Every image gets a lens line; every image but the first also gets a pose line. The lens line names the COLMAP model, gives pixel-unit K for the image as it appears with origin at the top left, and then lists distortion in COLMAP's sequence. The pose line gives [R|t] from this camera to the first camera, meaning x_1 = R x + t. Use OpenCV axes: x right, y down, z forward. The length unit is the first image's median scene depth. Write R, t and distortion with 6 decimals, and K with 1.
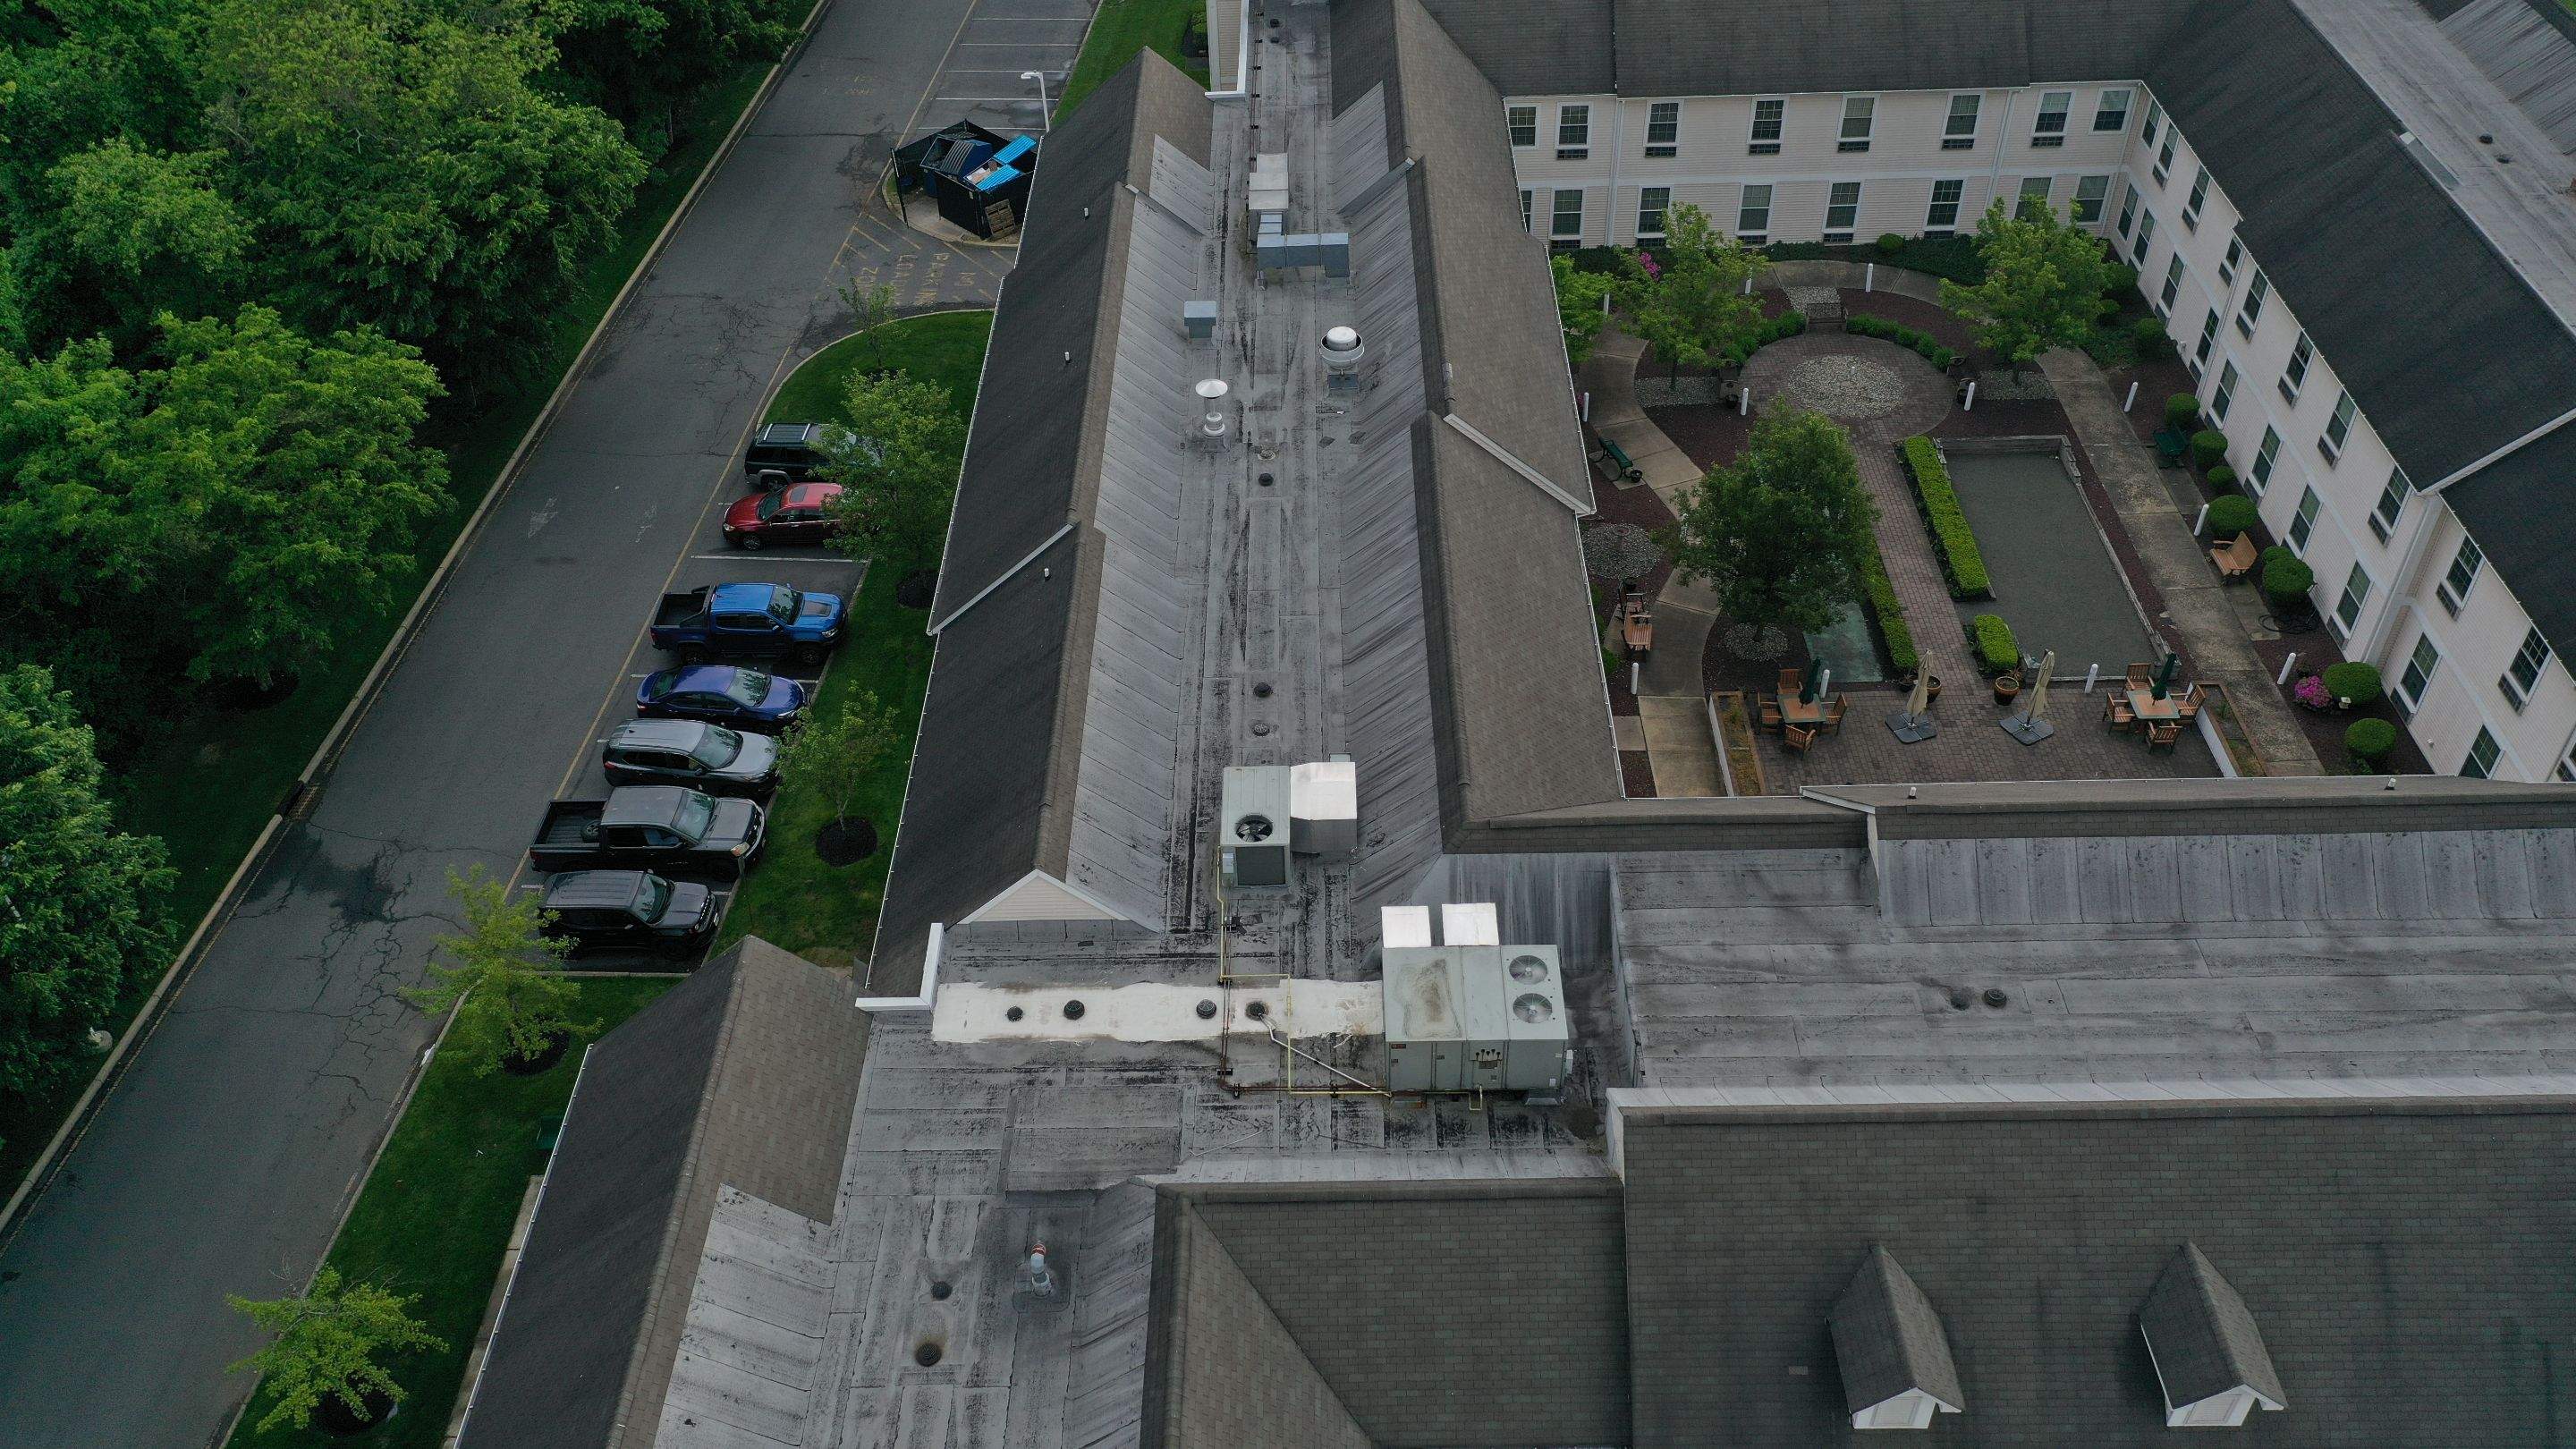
lens RADIAL K [[2054.1, 0, 1293.9], [0, 2054.1, 719.1], [0, 0, 1]] dist [0.014372, 0.003957]
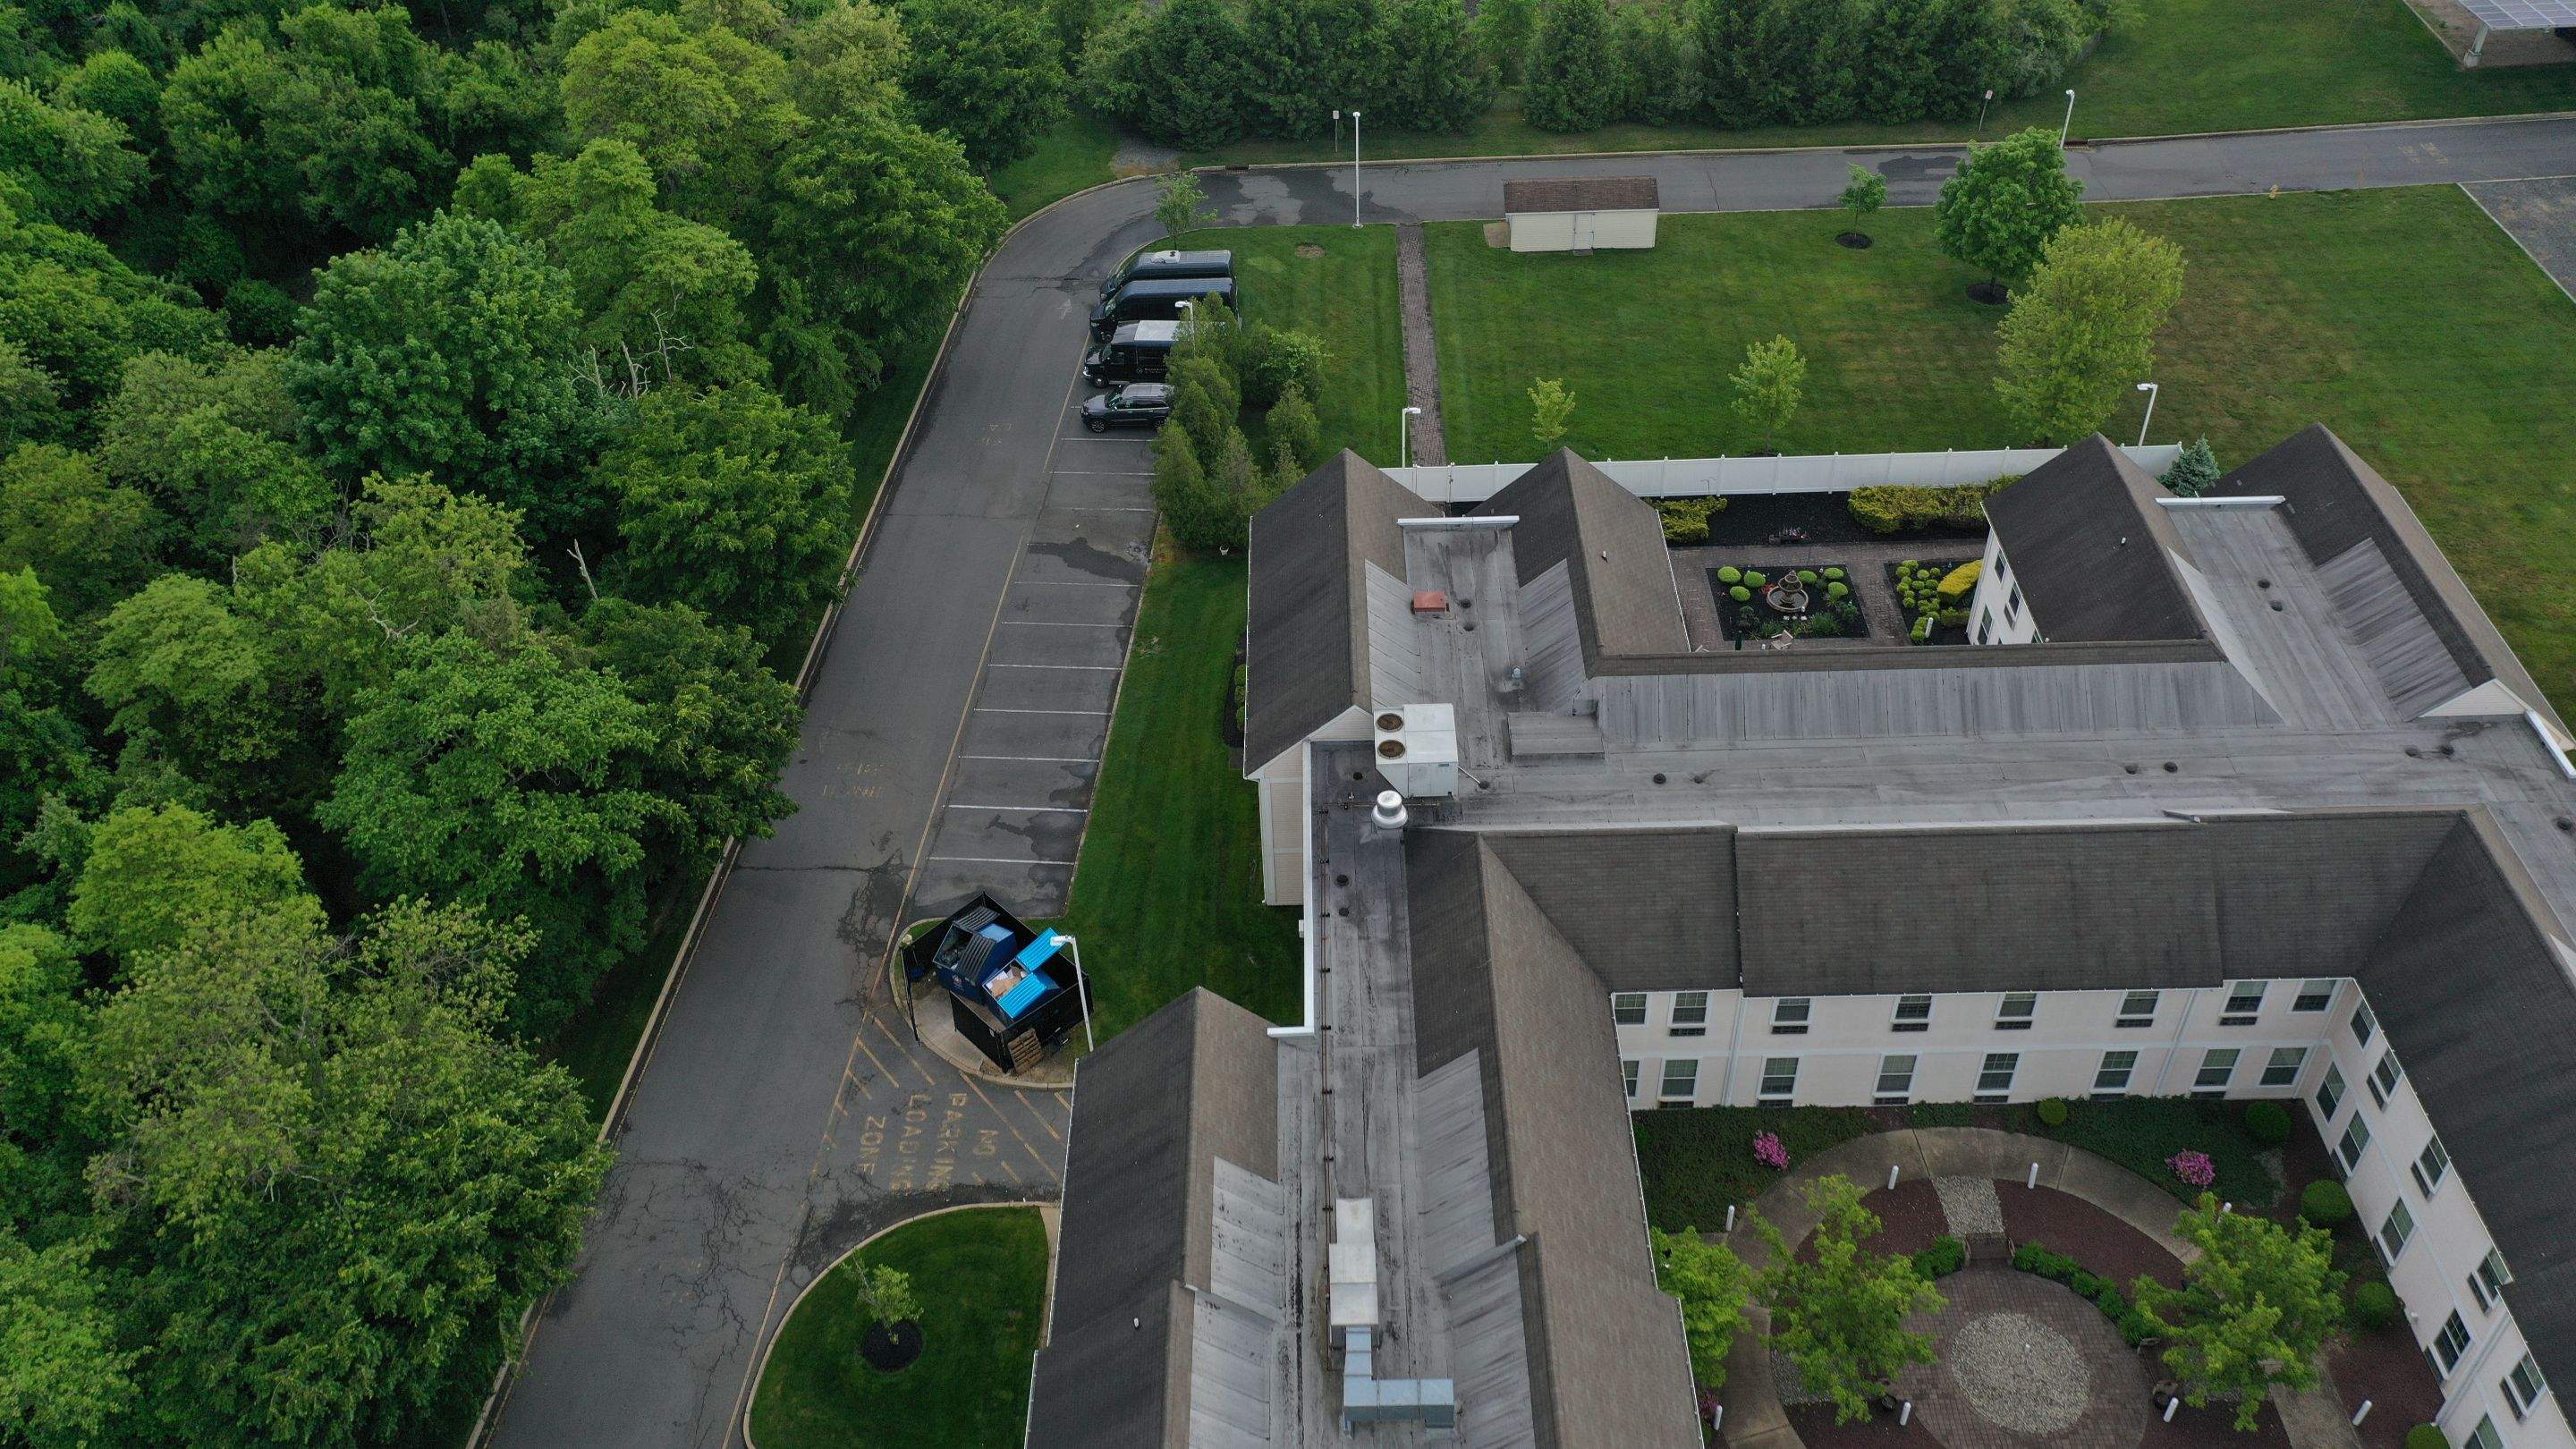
lens RADIAL K [[2054.1, 0, 1295.9], [0, 2054.1, 718.5], [0, 0, 1]] dist [0.014372, 0.003957]
pose [[0.999987, -0.005141, 0.000012, -0.038672], [0.005141, 0.999960, -0.007272, -0.538938], [0.000026, 0.007272, 0.999974, 0.180134]]
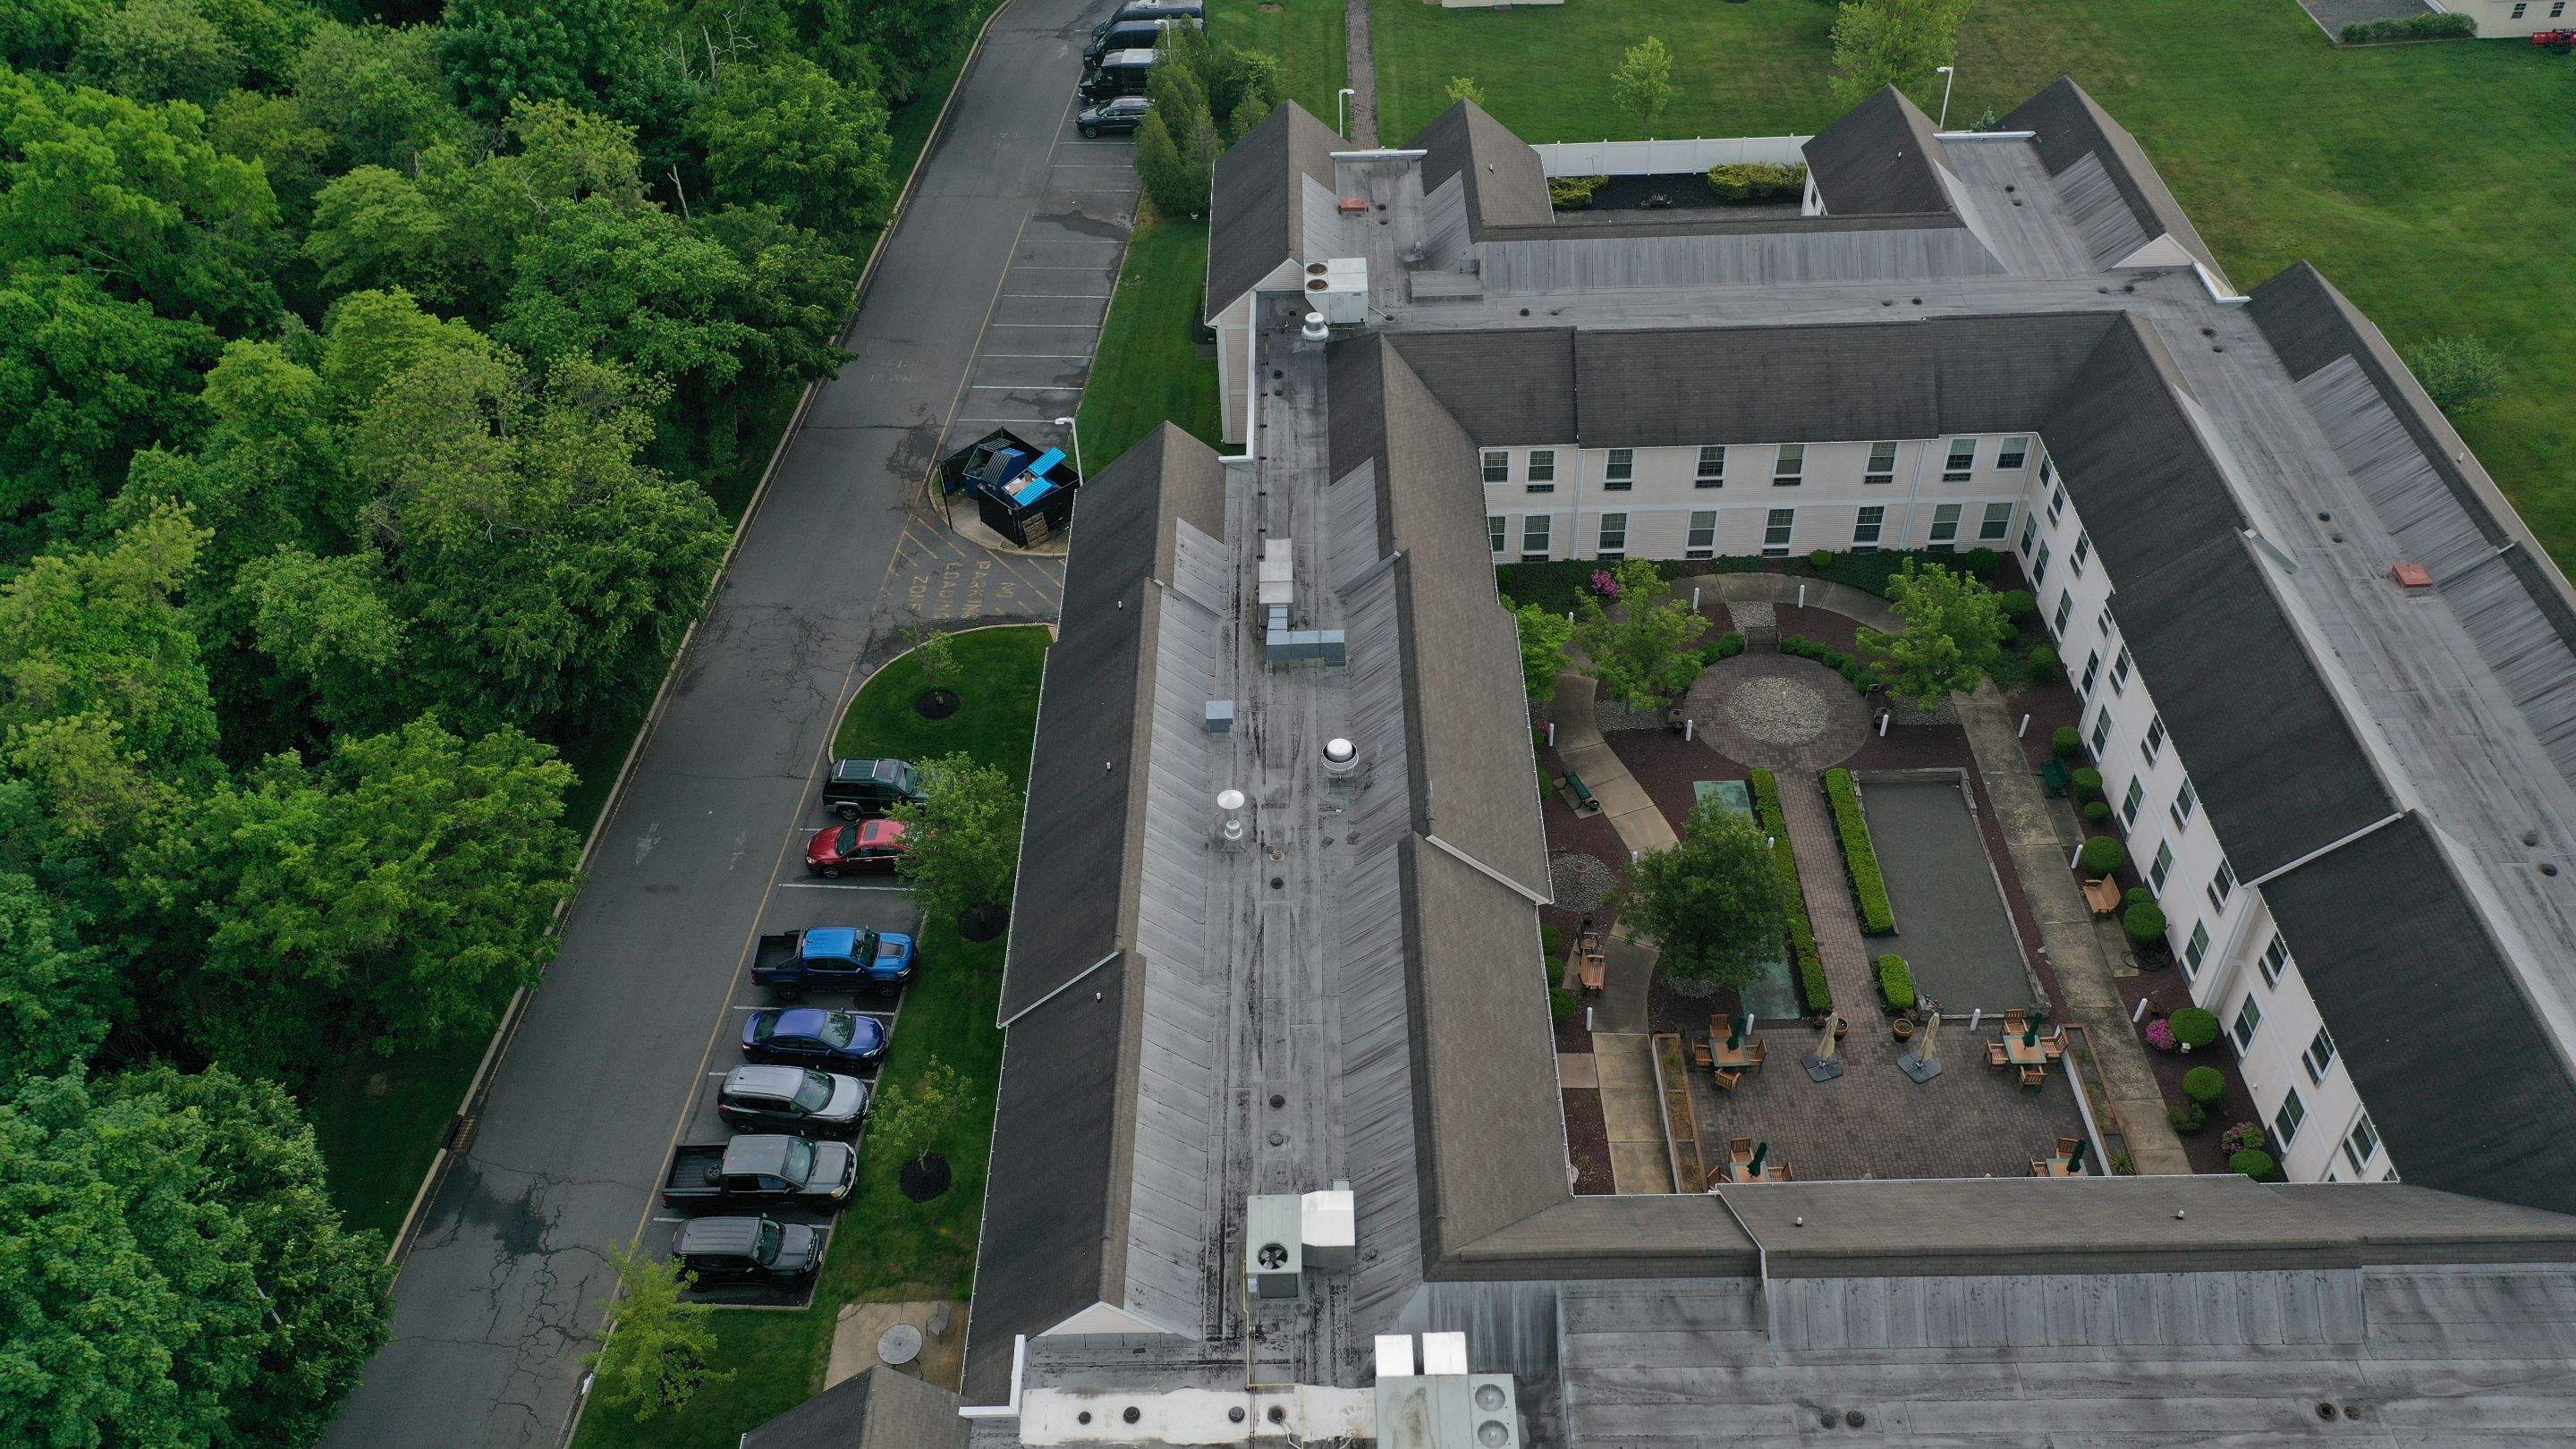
lens RADIAL K [[2054.1, 0, 1295.0], [0, 2054.1, 723.3], [0, 0, 1]] dist [0.014372, 0.003957]
pose [[0.999981, -0.005531, 0.002595, -0.005446], [0.005501, 0.999921, 0.011263, -0.212767], [-0.002657, -0.011248, 0.999933, -0.185230]]
